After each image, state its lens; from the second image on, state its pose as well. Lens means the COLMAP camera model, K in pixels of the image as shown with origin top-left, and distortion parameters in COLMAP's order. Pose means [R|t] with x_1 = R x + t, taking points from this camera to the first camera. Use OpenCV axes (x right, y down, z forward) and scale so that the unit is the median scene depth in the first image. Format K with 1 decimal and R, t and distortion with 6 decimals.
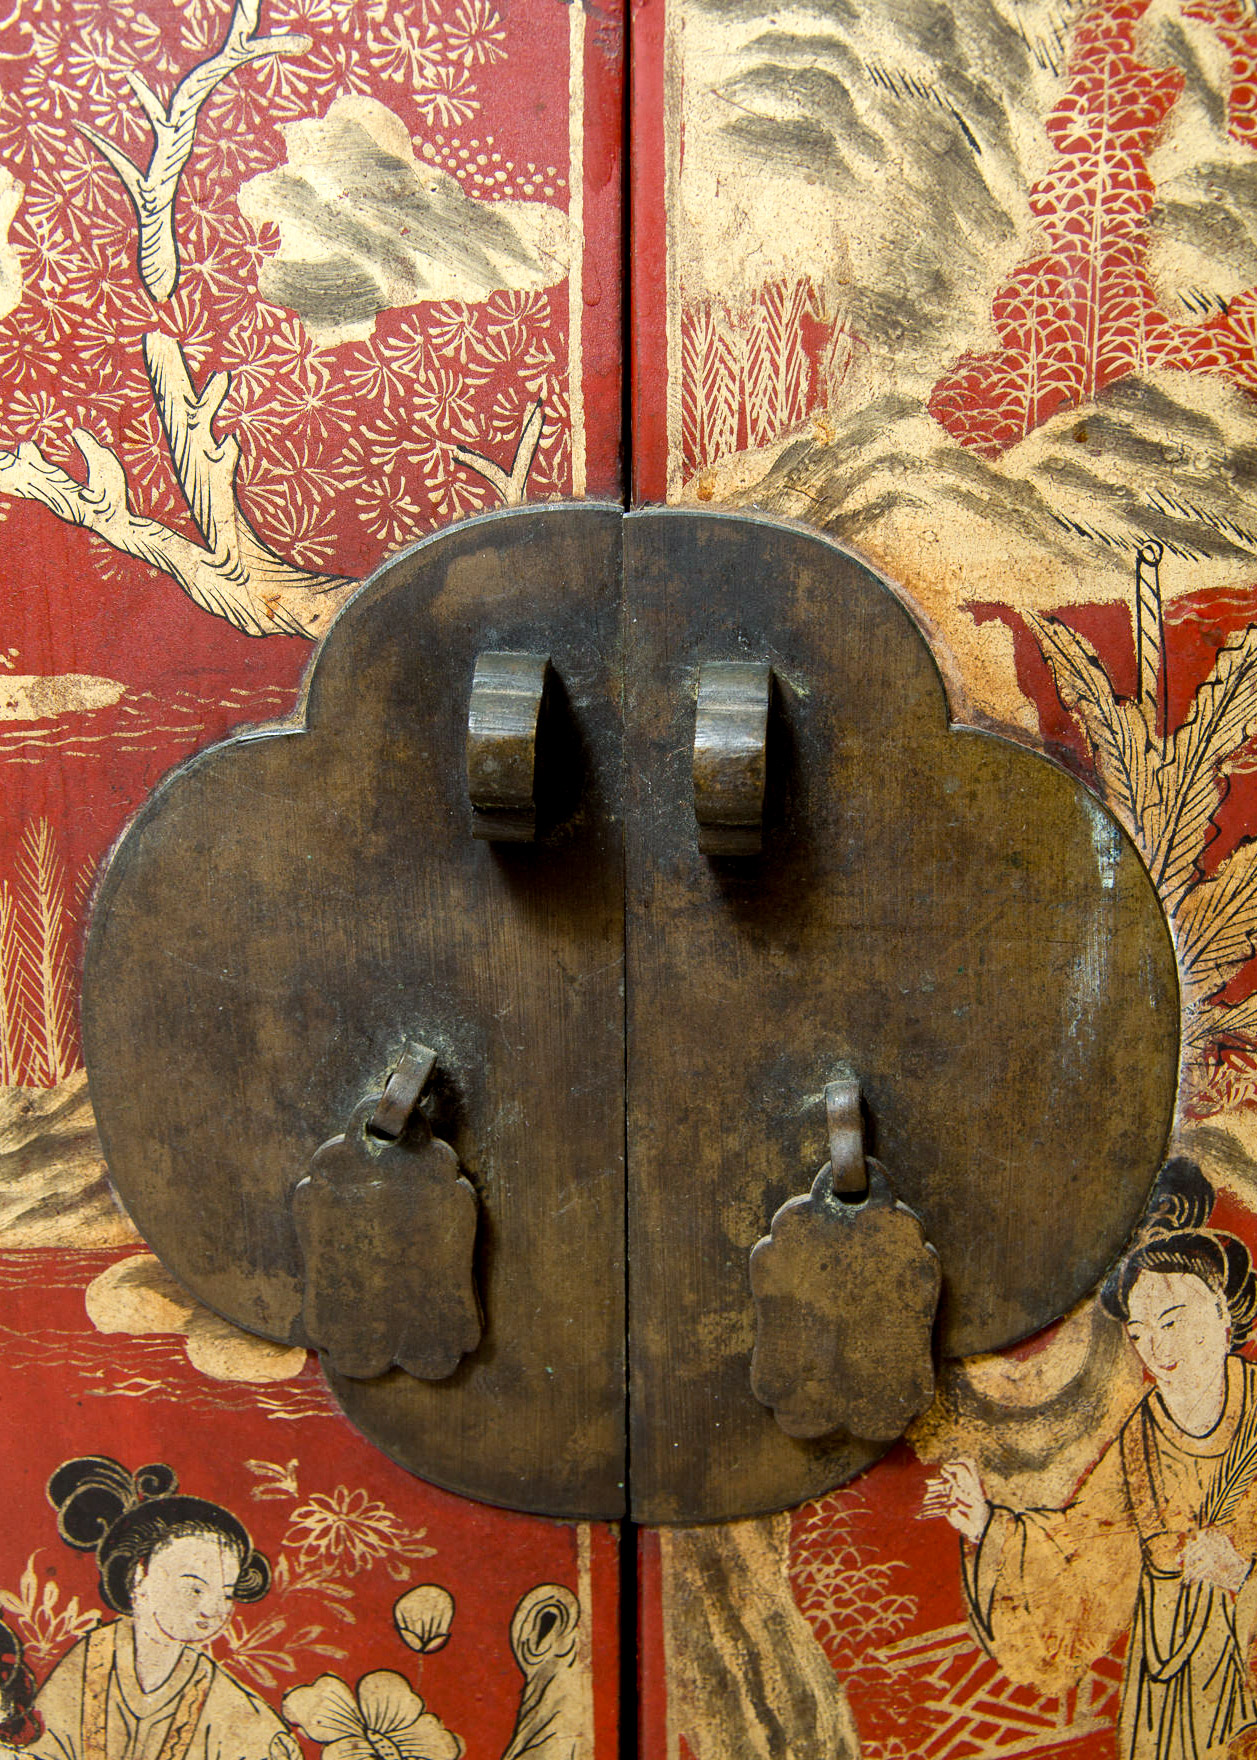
lens RADIAL K [[1681.1, 0, 644.9], [0, 1681.1, 884.0], [0, 0, 1]] dist [-0.037866, 0.000000]
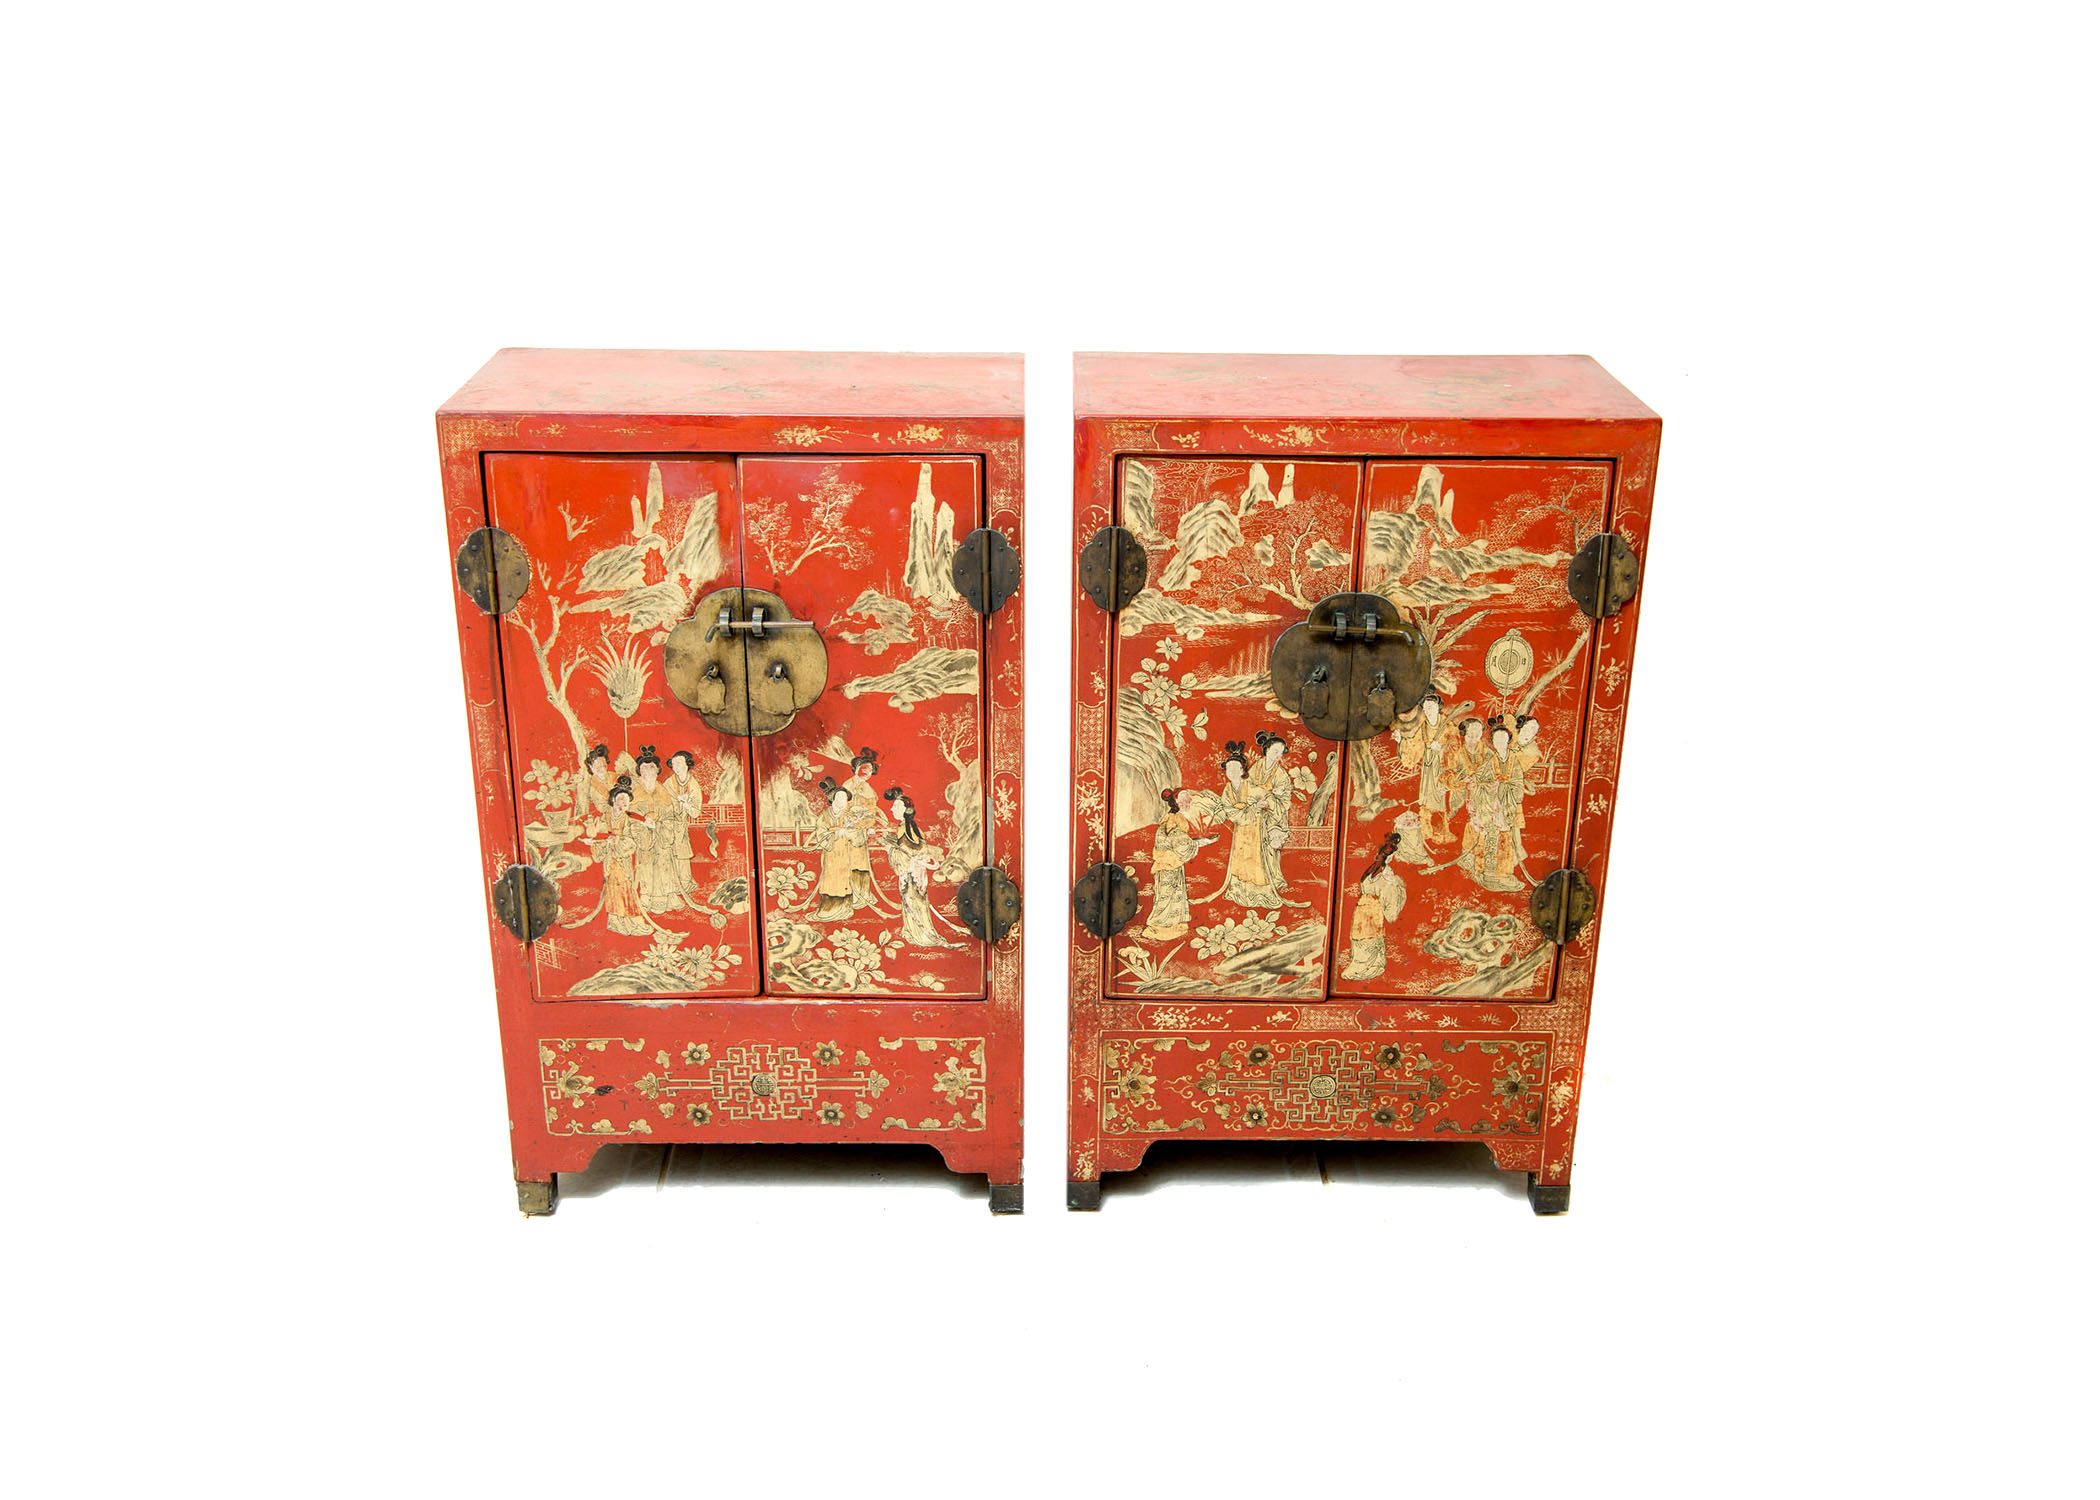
lens RADIAL K [[2186.1, 0, 1057.6], [0, 2186.1, 801.9], [0, 0, 1]] dist [0.039451, 0.000000]
pose [[0.999368, -0.000642, 0.035537, -1.608800], [-0.005945, 0.982731, 0.184943, -1.063416], [-0.035042, -0.185037, 0.982107, -8.256230]]
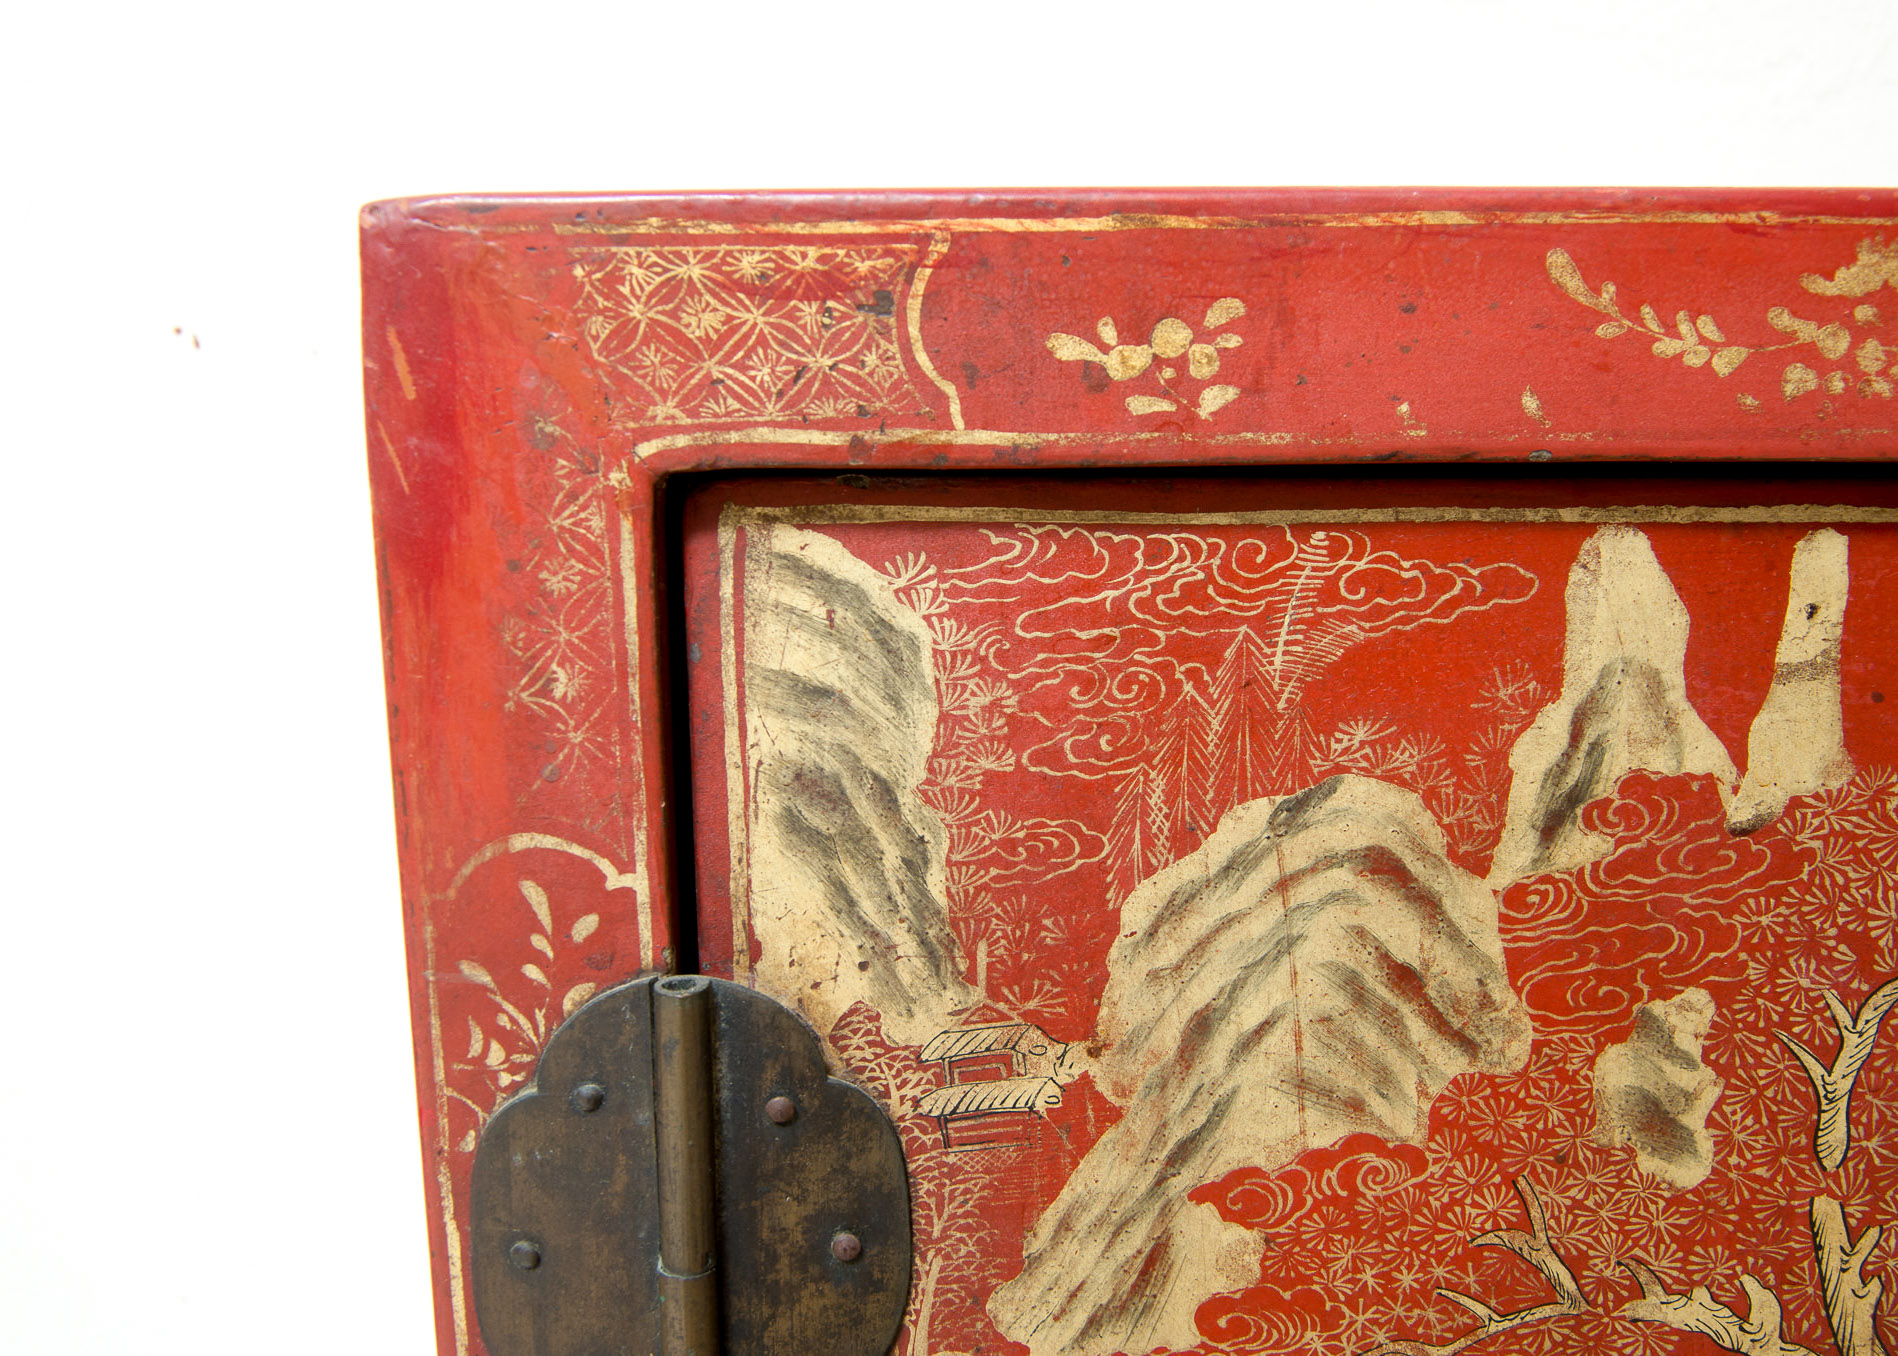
lens RADIAL K [[1812.9, 0, 967.8], [0, 1812.9, 670.3], [0, 0, 1]] dist [-0.037866, 0.000000]
pose [[0.998297, -0.016427, 0.055983, -0.927967], [0.018502, 0.999153, -0.036750, -0.647466], [-0.055332, 0.037723, 0.997755, -0.202571]]
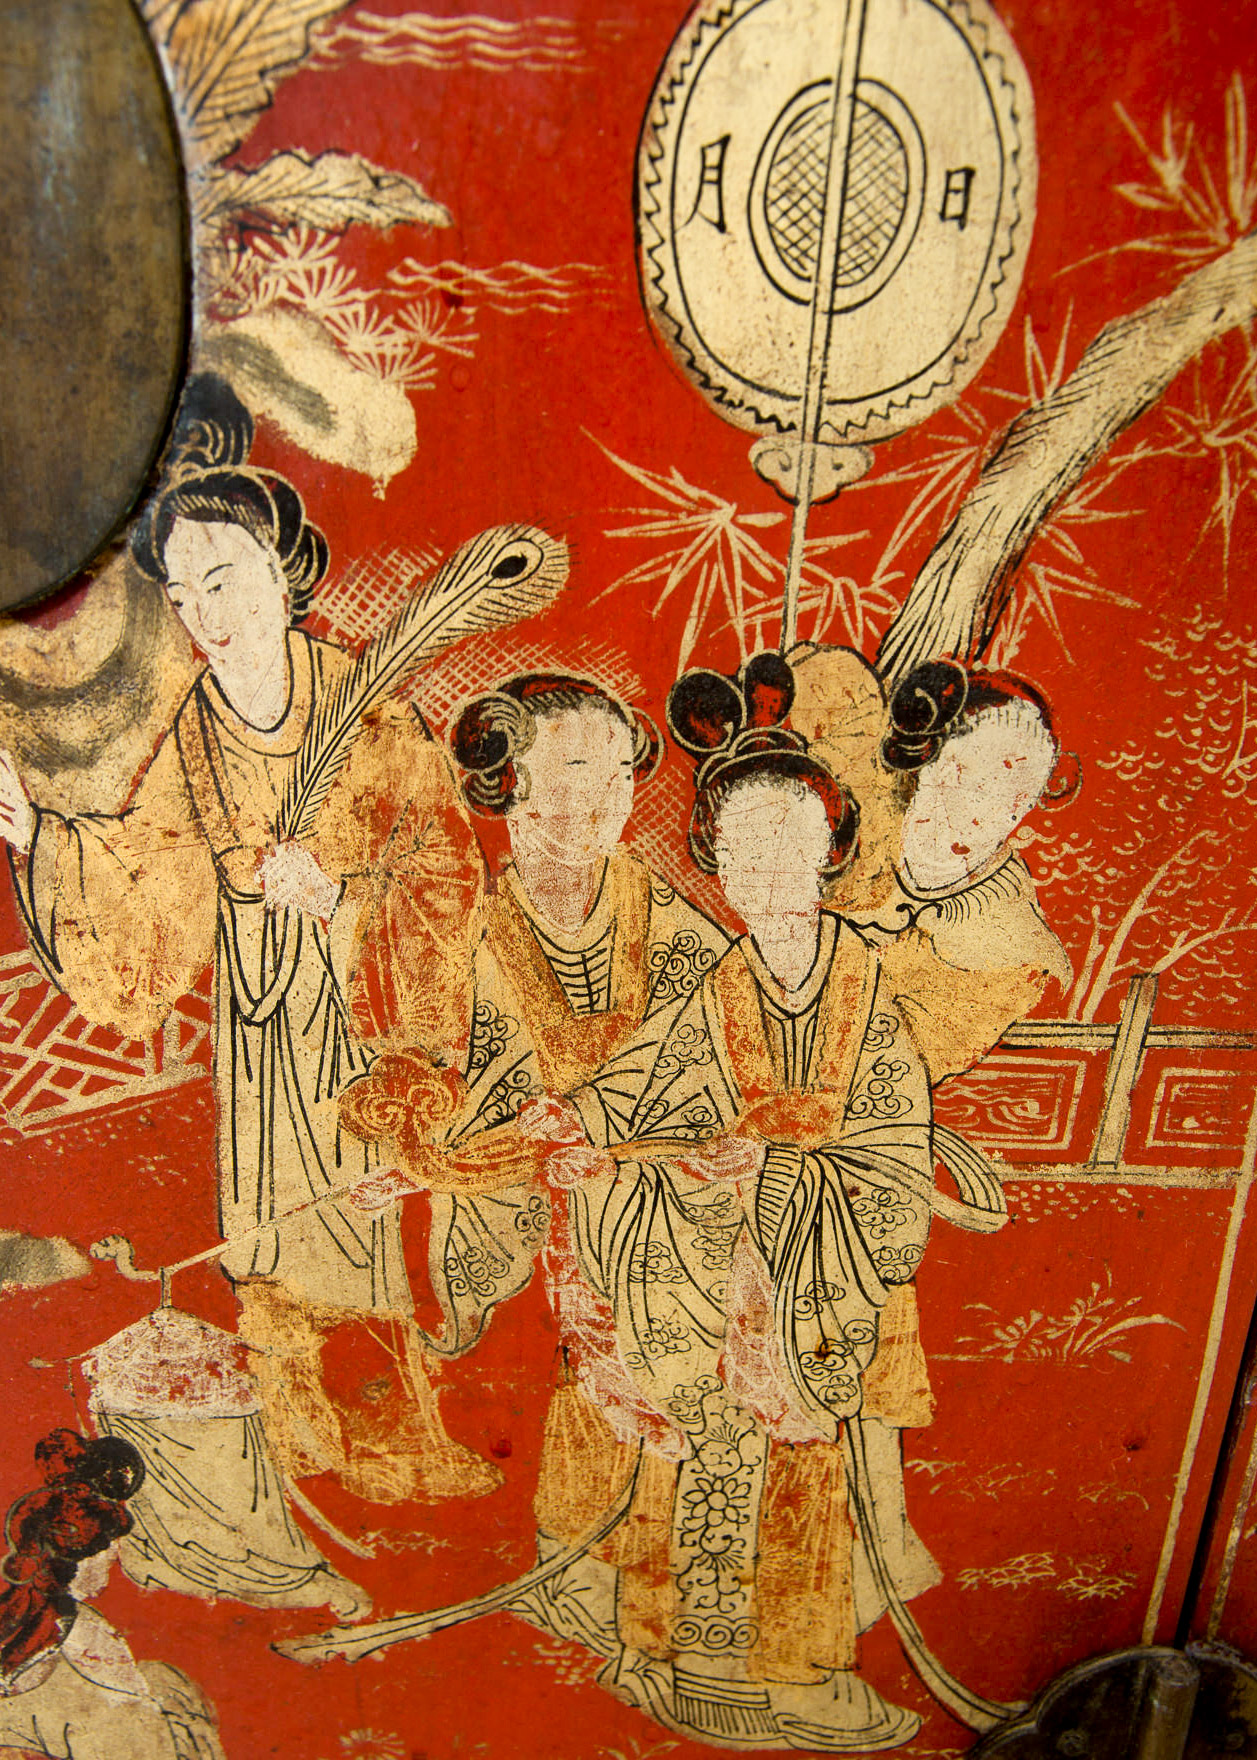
lens RADIAL K [[1681.1, 0, 642.4], [0, 1681.1, 878.9], [0, 0, 1]] dist [-0.037866, 0.000000]
pose [[0.996058, 0.027247, 0.084417, 0.501118], [-0.040954, 0.985415, 0.165170, 0.281765], [-0.078685, -0.167976, 0.982646, 0.130739]]
